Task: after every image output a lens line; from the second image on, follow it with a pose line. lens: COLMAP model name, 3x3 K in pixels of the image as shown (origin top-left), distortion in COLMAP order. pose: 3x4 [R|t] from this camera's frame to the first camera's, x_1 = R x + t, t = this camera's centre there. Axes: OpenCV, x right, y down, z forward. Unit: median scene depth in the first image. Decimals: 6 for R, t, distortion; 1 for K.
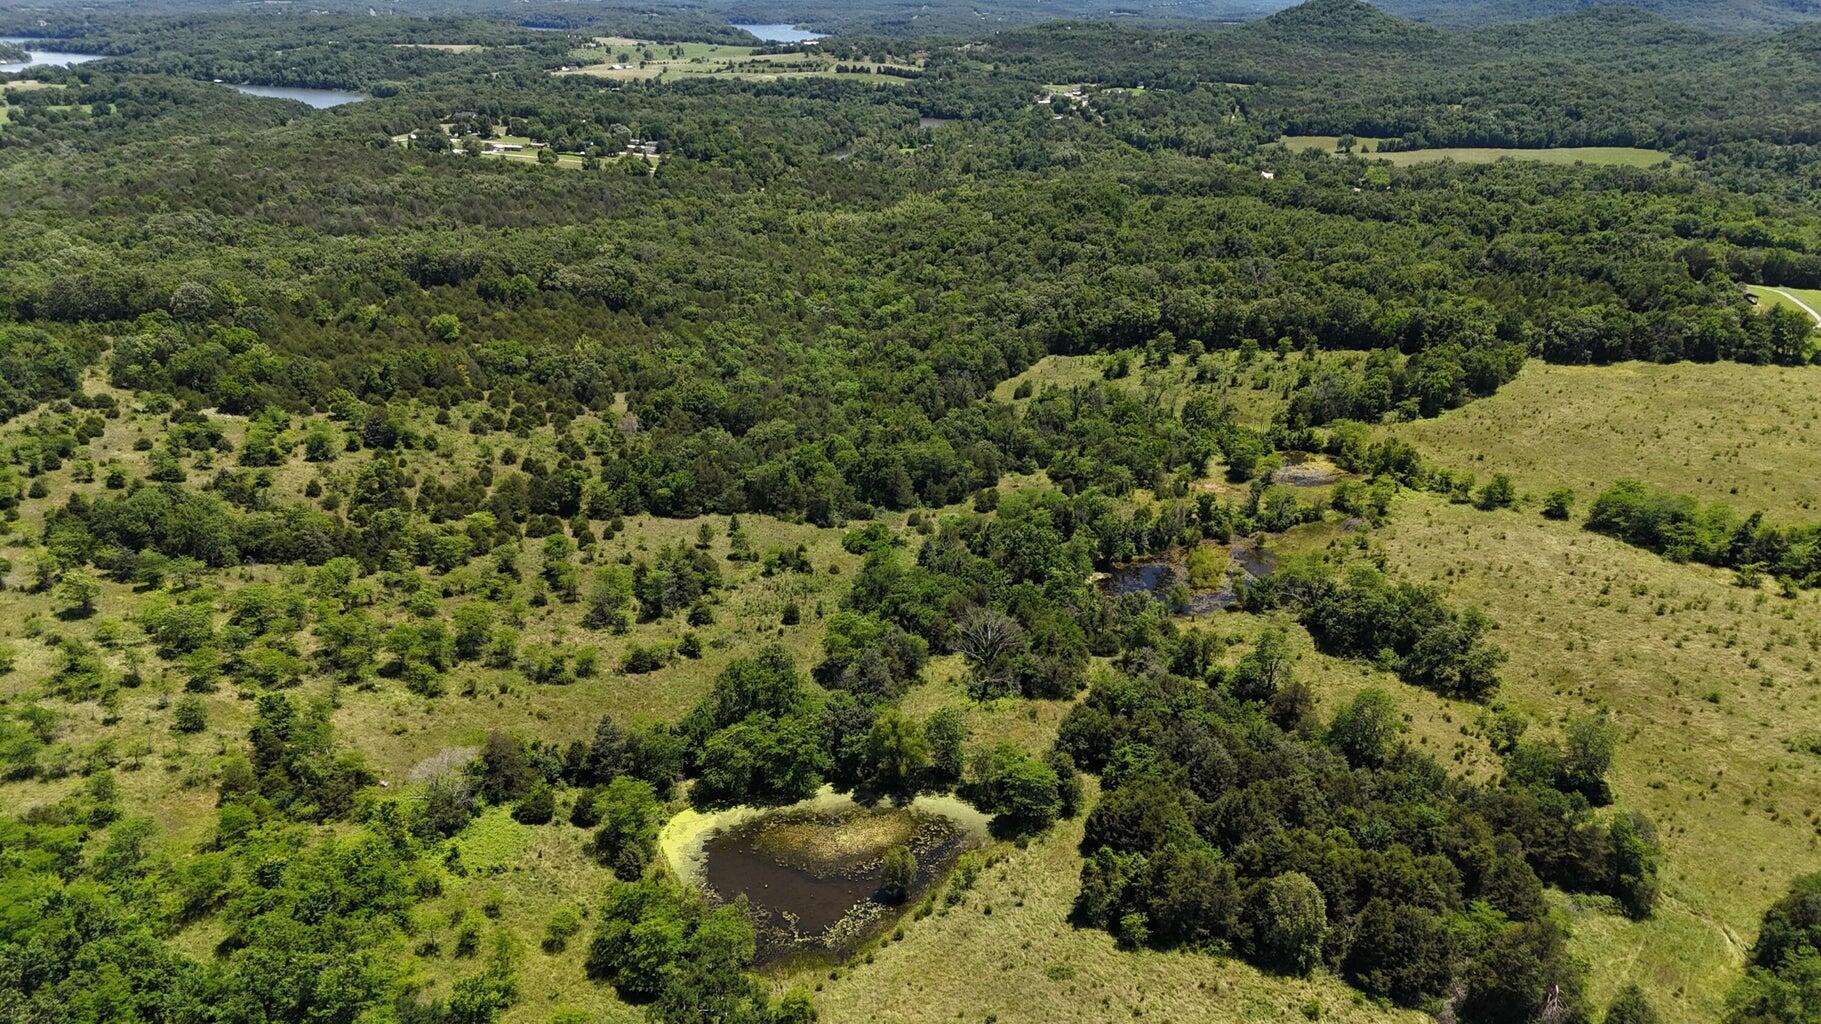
lens RADIAL K [[1349.2, 0, 907.1], [0, 1349.2, 511.0], [0, 0, 1]] dist [0.075184, -0.075731]
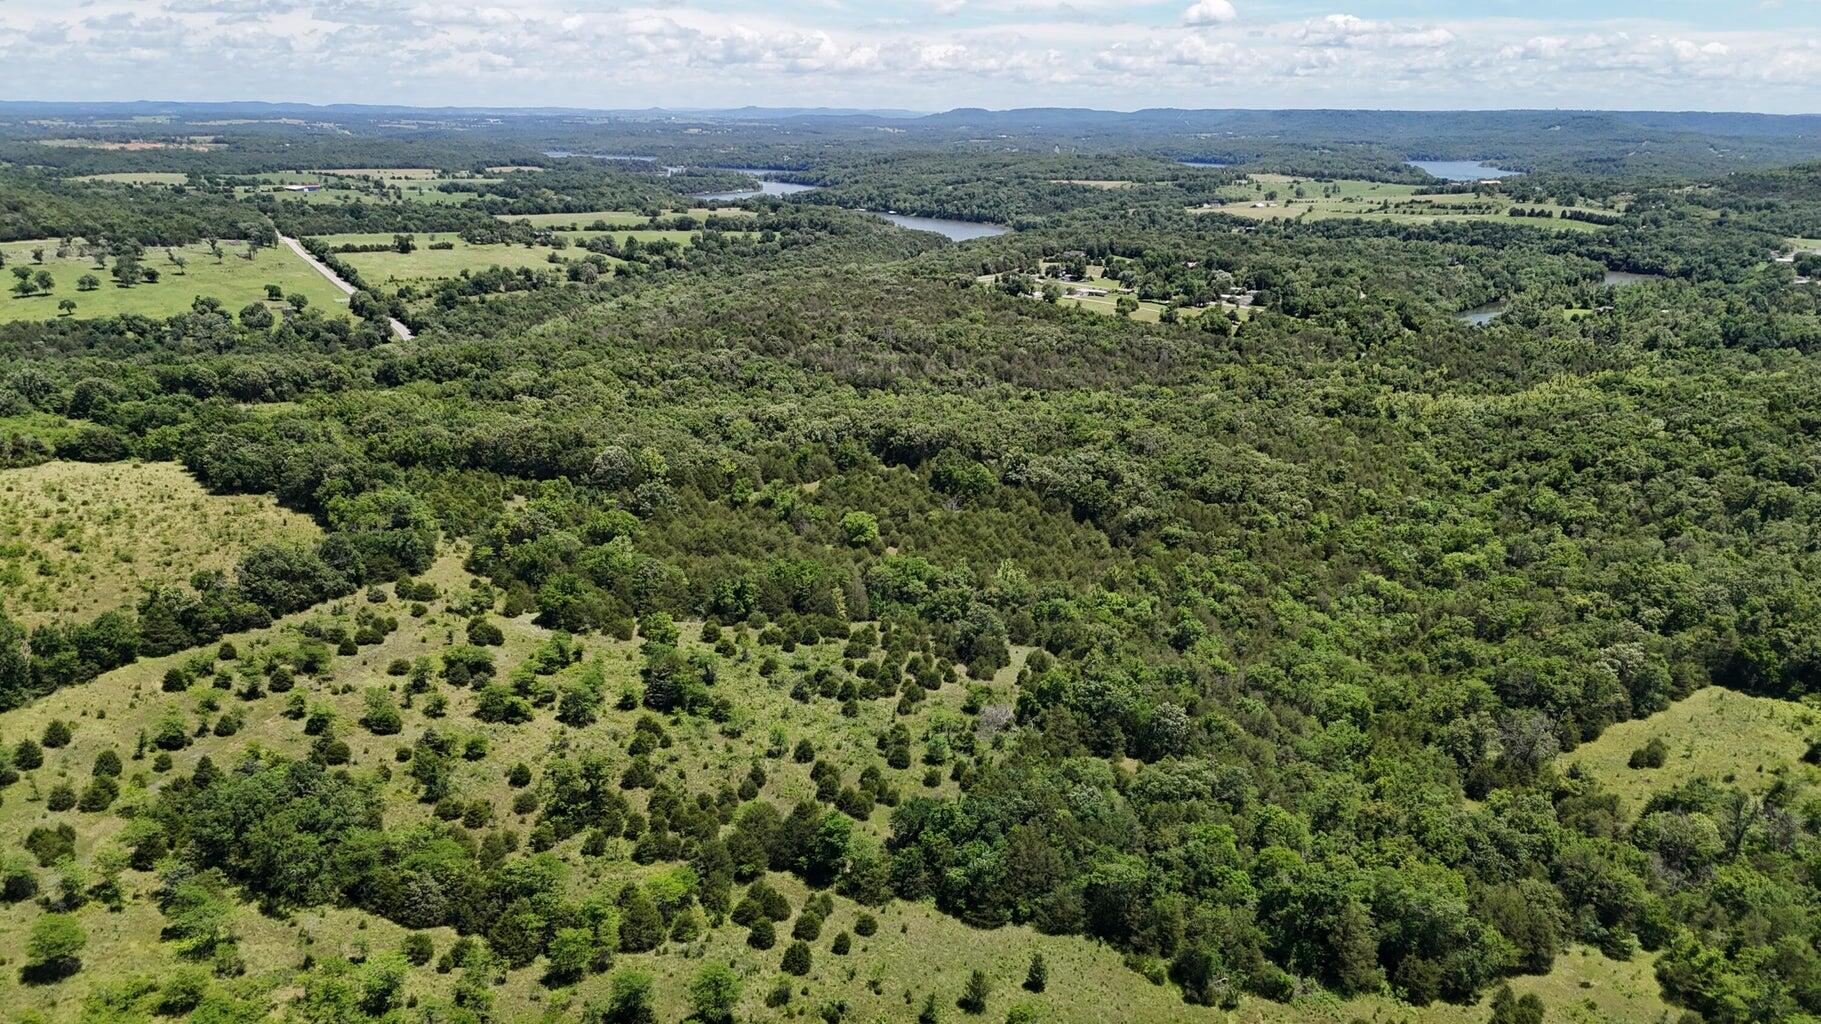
lens RADIAL K [[1349.2, 0, 907.1], [0, 1349.2, 511.0], [0, 0, 1]] dist [0.075184, -0.075731]
pose [[0.891270, 0.126161, -0.435571, 0.012966], [-0.164733, 0.984978, -0.051784, -0.032335], [0.422495, 0.117906, 0.898664, 0.082970]]
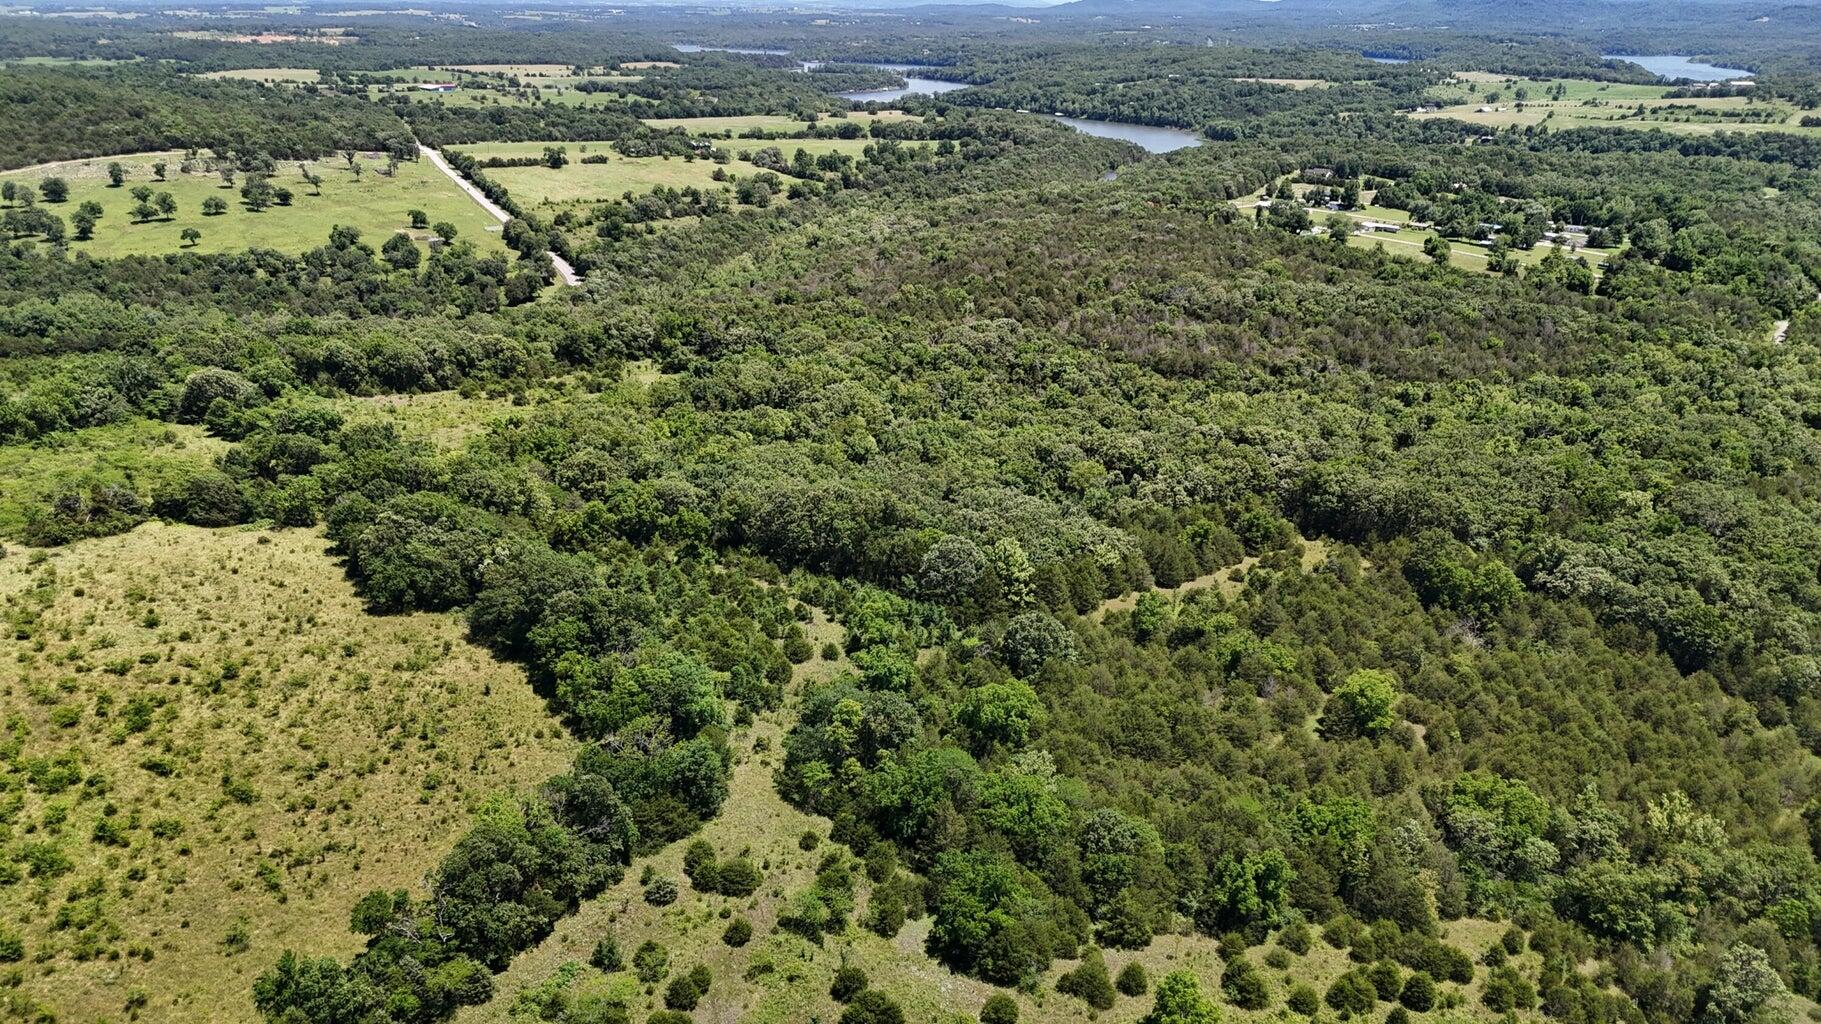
lens RADIAL K [[1349.2, 0, 907.1], [0, 1349.2, 511.0], [0, 0, 1]] dist [0.075184, -0.075731]
pose [[0.850612, 0.182818, -0.492988, -0.074714], [-0.191443, 0.980934, 0.033447, -0.056536], [0.489703, 0.065929, 0.869393, 0.140974]]
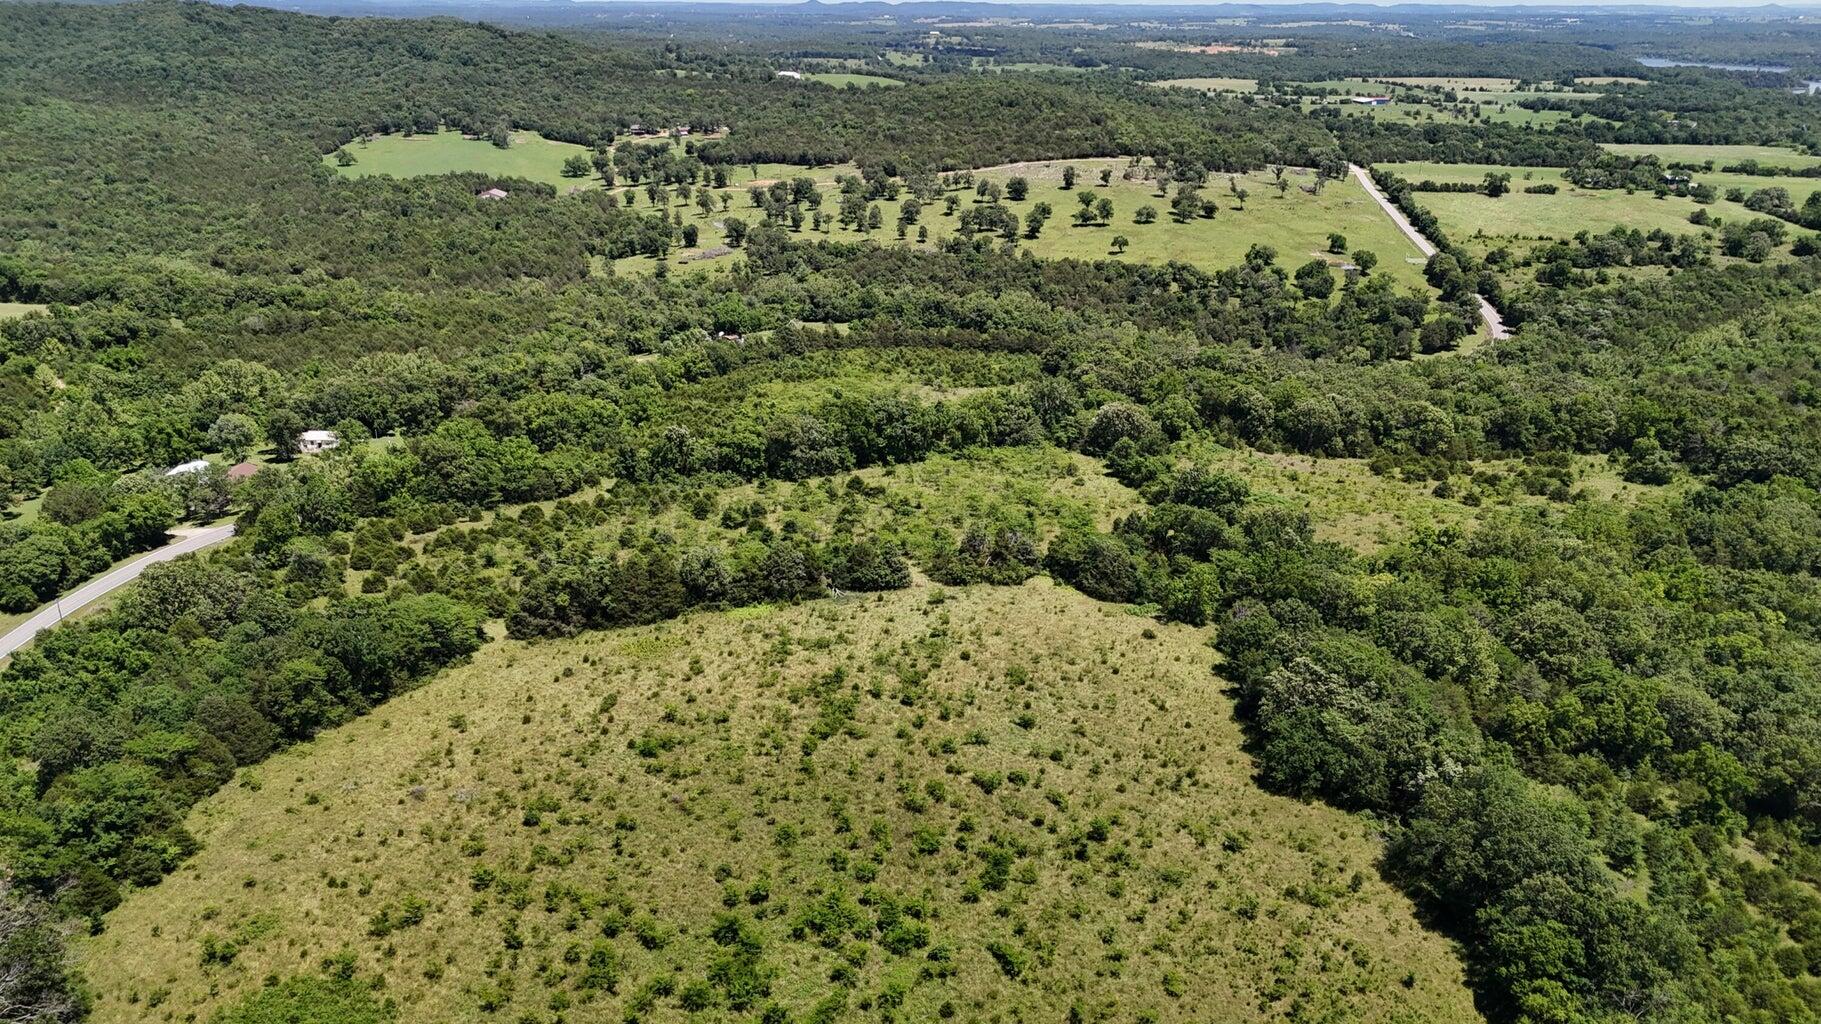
lens RADIAL K [[1349.2, 0, 907.1], [0, 1349.2, 511.0], [0, 0, 1]] dist [0.075184, -0.075731]
pose [[0.384595, 0.319313, -0.866098, -0.116074], [-0.341974, 0.920789, 0.187622, -0.063442], [0.857403, 0.224024, 0.463328, 0.157273]]
